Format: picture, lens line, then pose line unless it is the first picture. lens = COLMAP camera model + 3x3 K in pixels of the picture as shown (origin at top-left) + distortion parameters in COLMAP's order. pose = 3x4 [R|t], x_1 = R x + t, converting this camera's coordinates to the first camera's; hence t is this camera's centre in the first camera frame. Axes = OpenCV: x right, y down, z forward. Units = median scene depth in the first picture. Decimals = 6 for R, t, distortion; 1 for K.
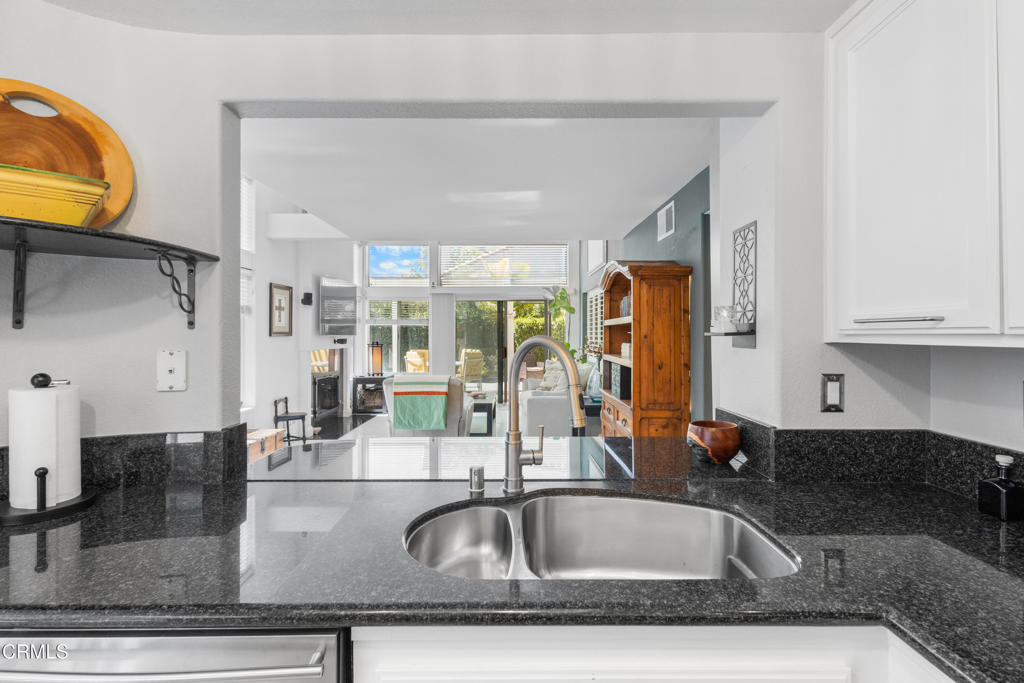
lens RADIAL K [[470.8, 0, 509.7], [0, 470.8, 334.7], [0, 0, 1]] dist [0.004157, 0.000441]
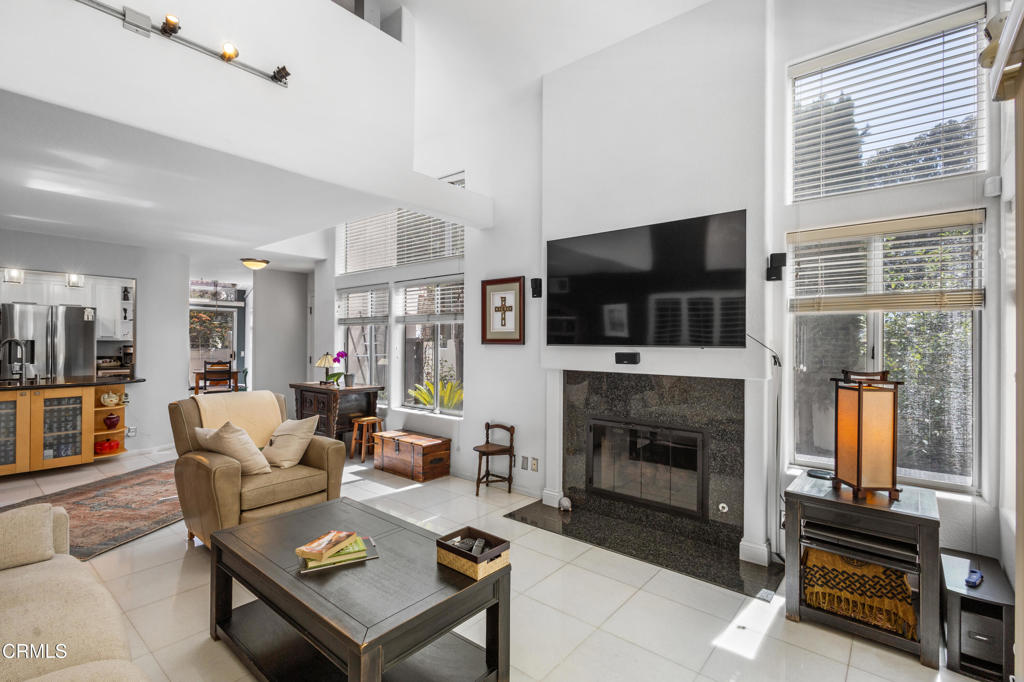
lens RADIAL K [[467.3, 0, 514.3], [0, 467.3, 341.2], [0, 0, 1]] dist [0.002632, -0.000677]
pose [[-0.633831, -0.002645, -0.773467, 0.099445], [-0.007370, 0.999969, 0.002620, -0.004414], [0.773437, 0.007361, -0.633831, 1.540171]]
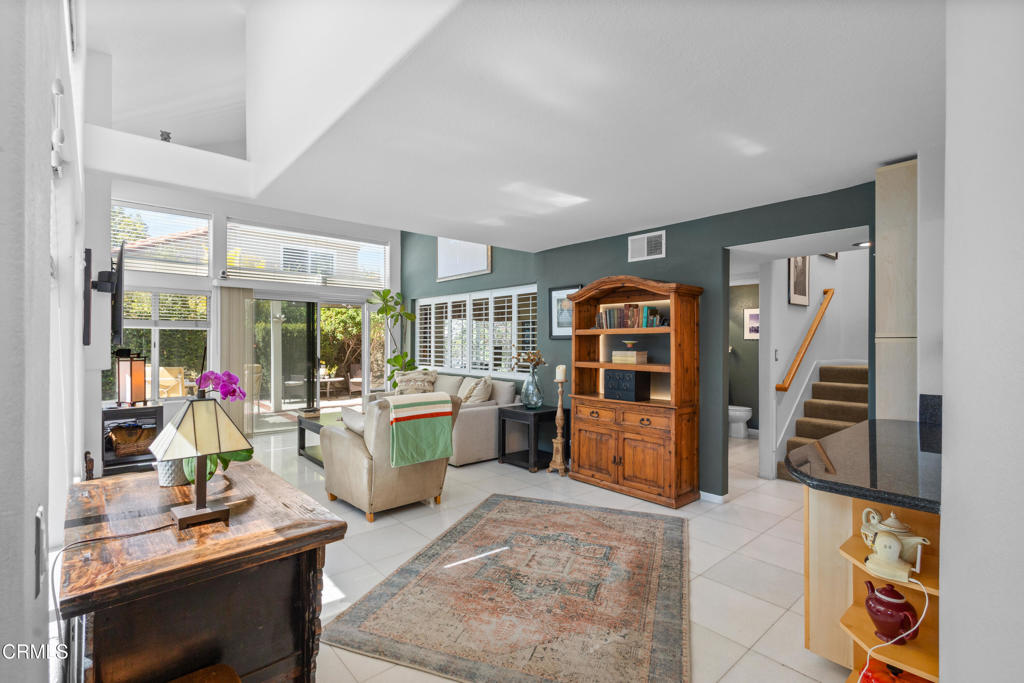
lens RADIAL K [[467.3, 0, 514.3], [0, 467.3, 341.7], [0, 0, 1]] dist [0.002632, -0.000677]
pose [[0.748792, 0.003952, 0.662793, -0.484445], [-0.001843, 0.999991, -0.003881, 0.000304], [-0.662802, 0.001684, 0.748793, 0.245949]]
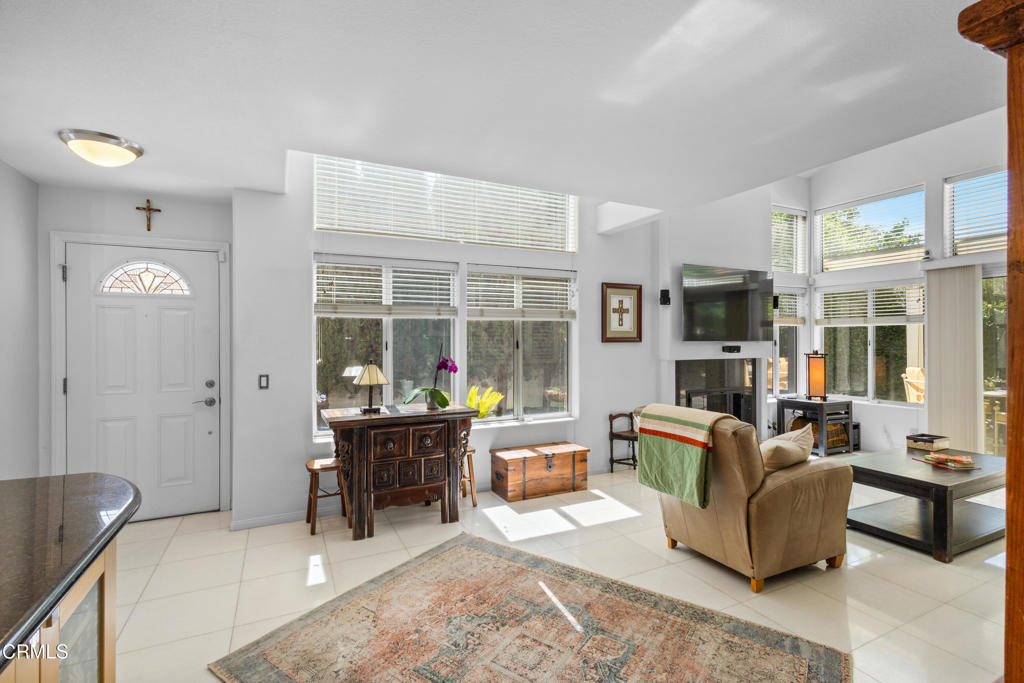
lens RADIAL K [[470.8, 0, 509.7], [0, 470.8, 334.7], [0, 0, 1]] dist [0.004157, 0.000441]
pose [[0.437785, -0.009880, -0.899026, 0.216747], [-0.000113, 0.999939, -0.011044, -0.000947], [0.899080, 0.004936, 0.437757, 0.439292]]
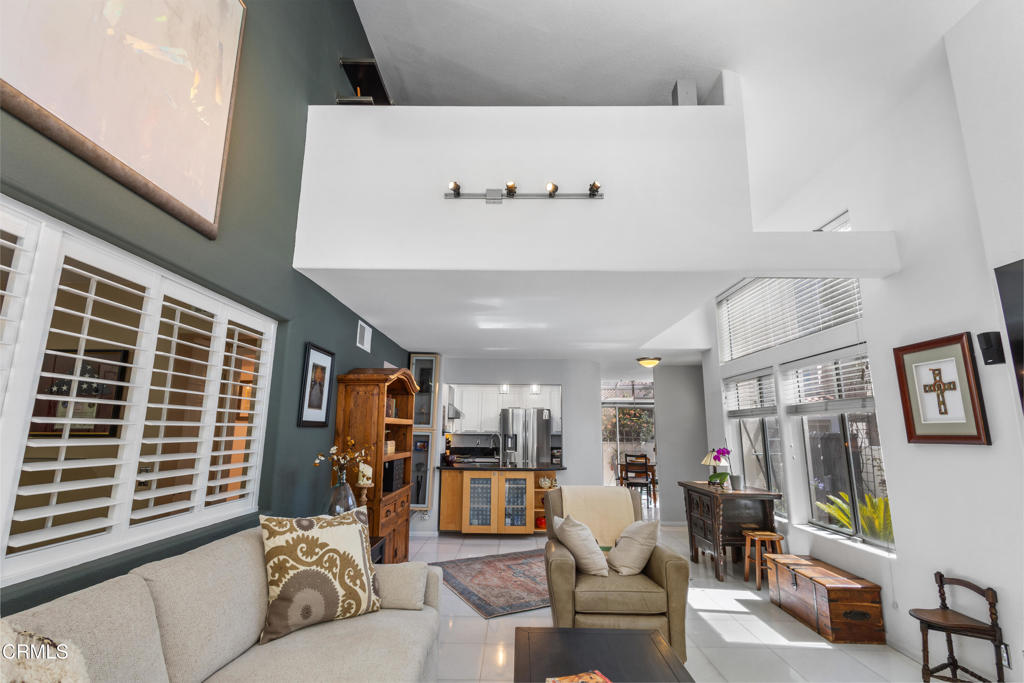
lens RADIAL K [[467.3, 0, 514.3], [0, 467.3, 341.7], [0, 0, 1]] dist [0.002632, -0.000677]
pose [[-0.999936, -0.007083, 0.008837, -0.042844], [-0.008616, 0.982201, -0.187633, -0.006021], [-0.007350, -0.187697, -0.982200, 1.536434]]
